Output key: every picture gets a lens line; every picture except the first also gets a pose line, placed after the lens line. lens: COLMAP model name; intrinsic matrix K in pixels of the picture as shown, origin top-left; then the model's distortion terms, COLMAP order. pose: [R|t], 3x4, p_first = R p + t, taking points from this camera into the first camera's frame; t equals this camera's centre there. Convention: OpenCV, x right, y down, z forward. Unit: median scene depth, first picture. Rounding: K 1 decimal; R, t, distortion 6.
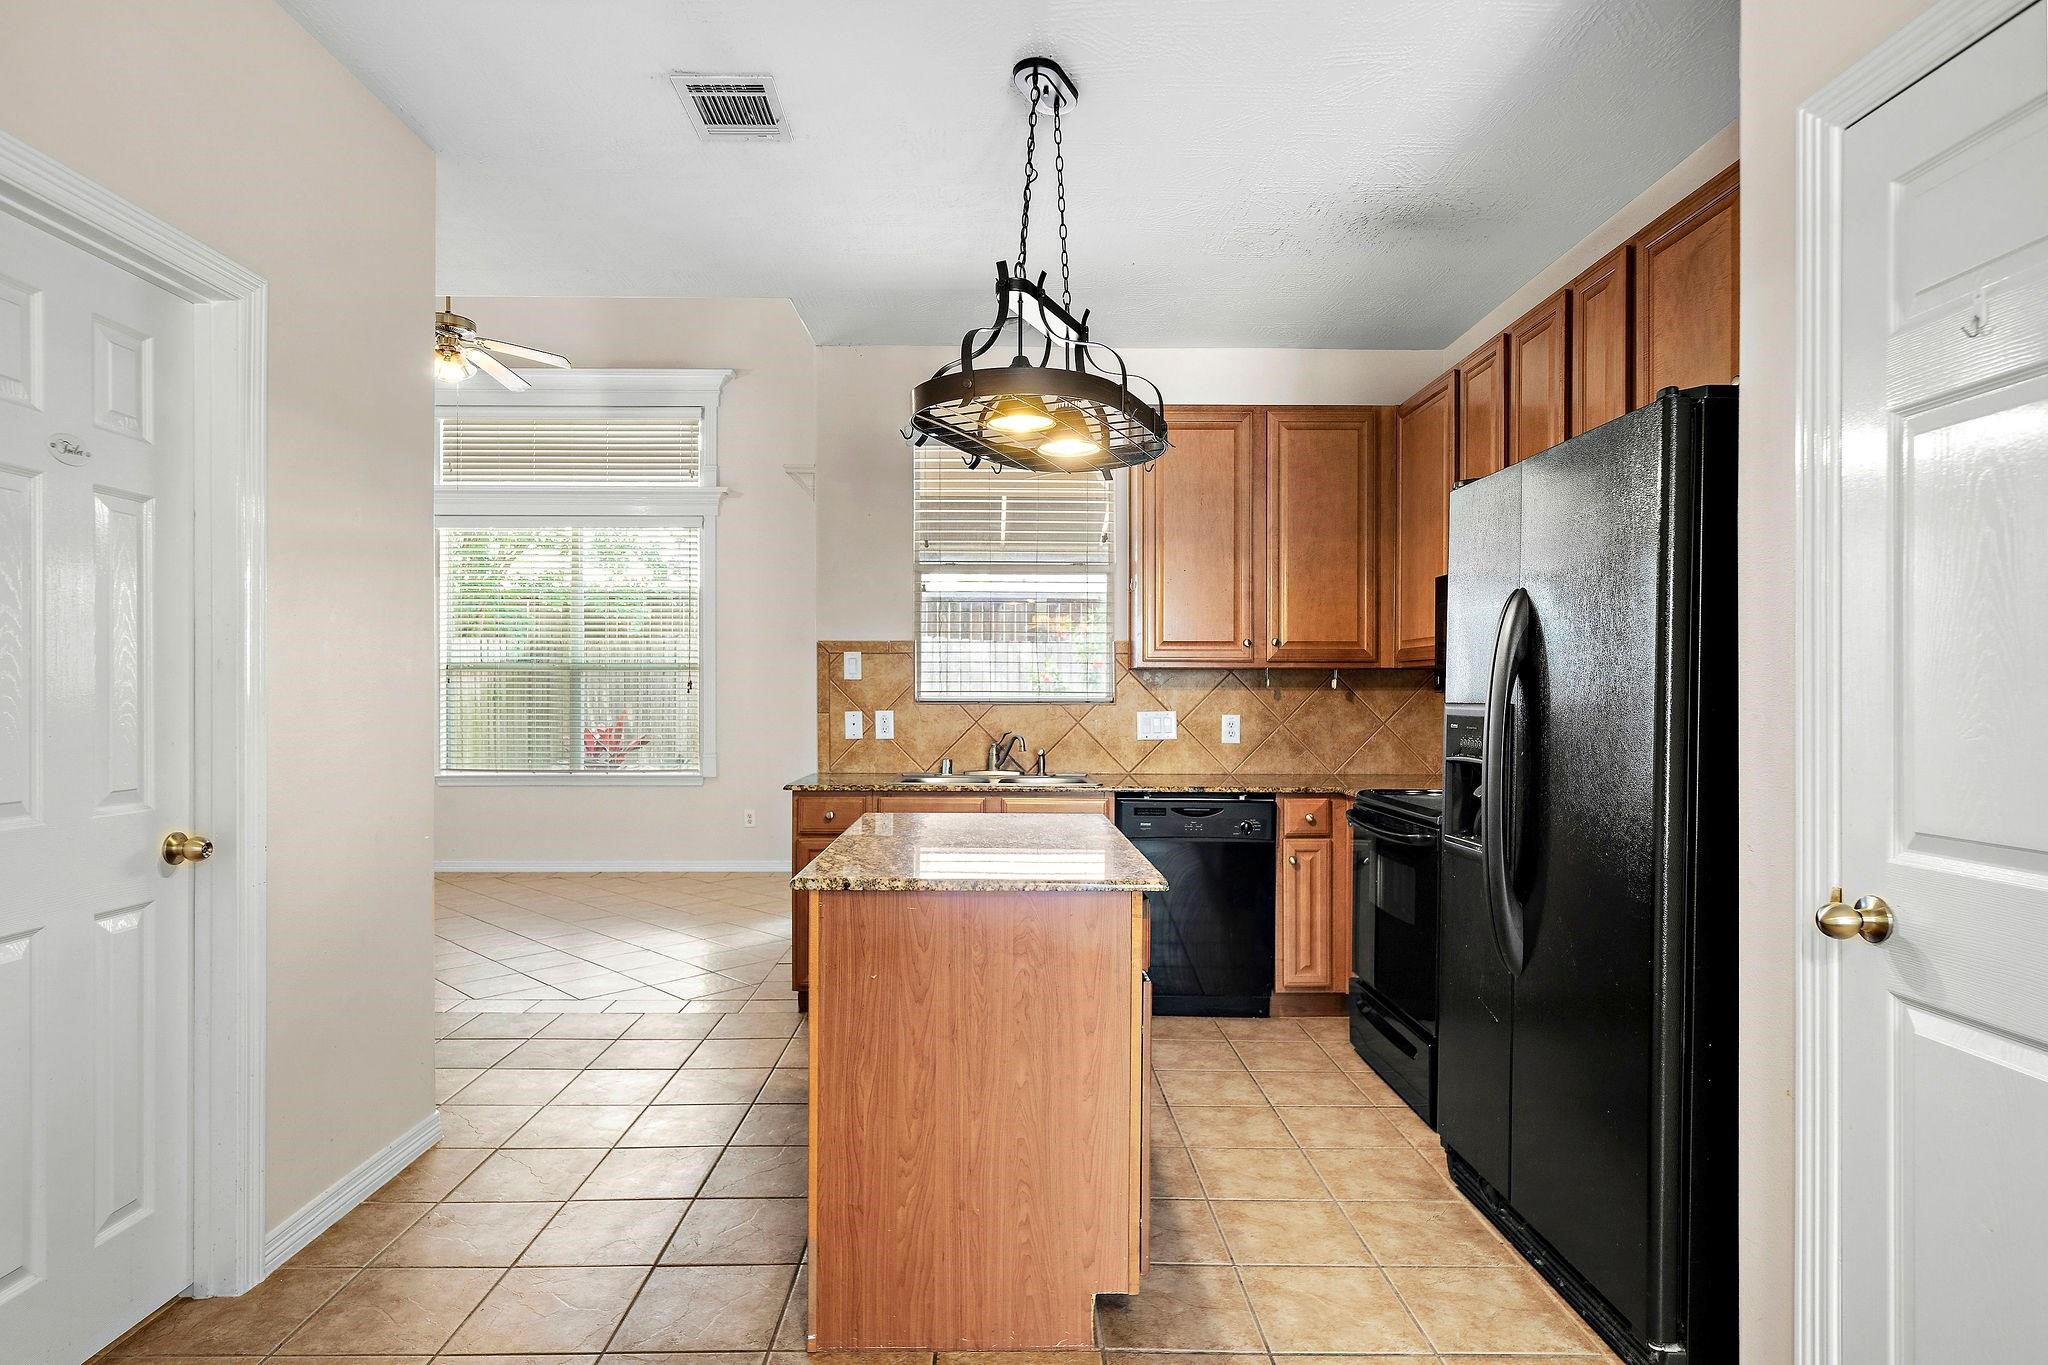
lens RADIAL K [[1124.0, 0, 1017.6], [0, 1124.0, 695.1], [0, 0, 1]] dist [-0.002069, 0.001481]
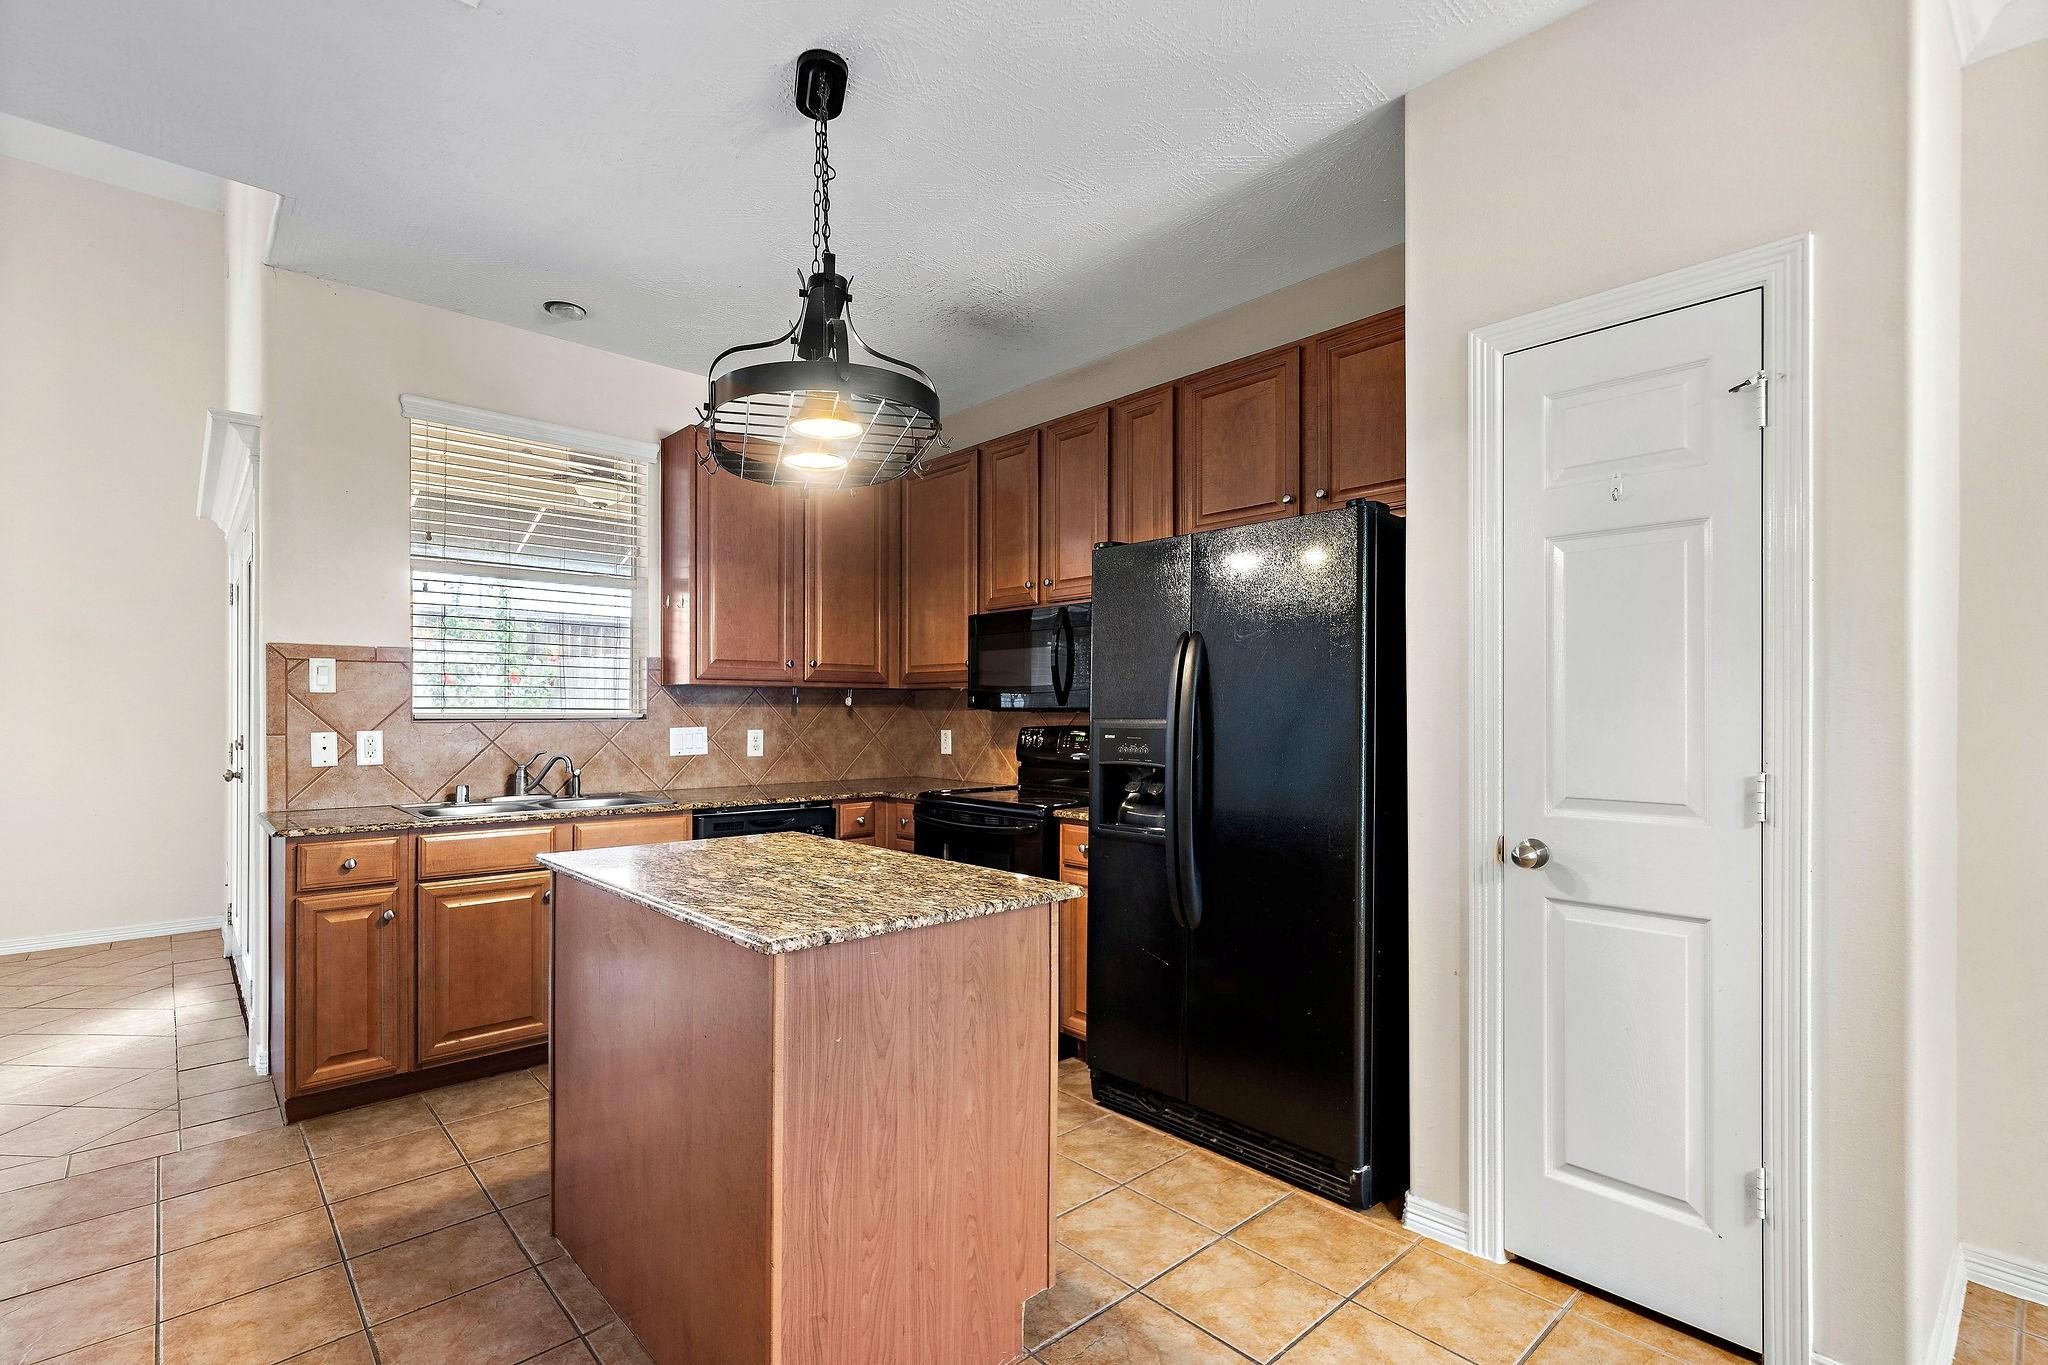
lens RADIAL K [[943.4, 0, 1026.1], [0, 943.4, 704.4], [0, 0, 1]] dist [-0.000698, 0.000048]
pose [[0.743450, 0.003618, 0.668781, -0.234886], [0.000335, 0.999983, -0.005781, -0.001476], [-0.668791, 0.004522, 0.743437, 0.168460]]
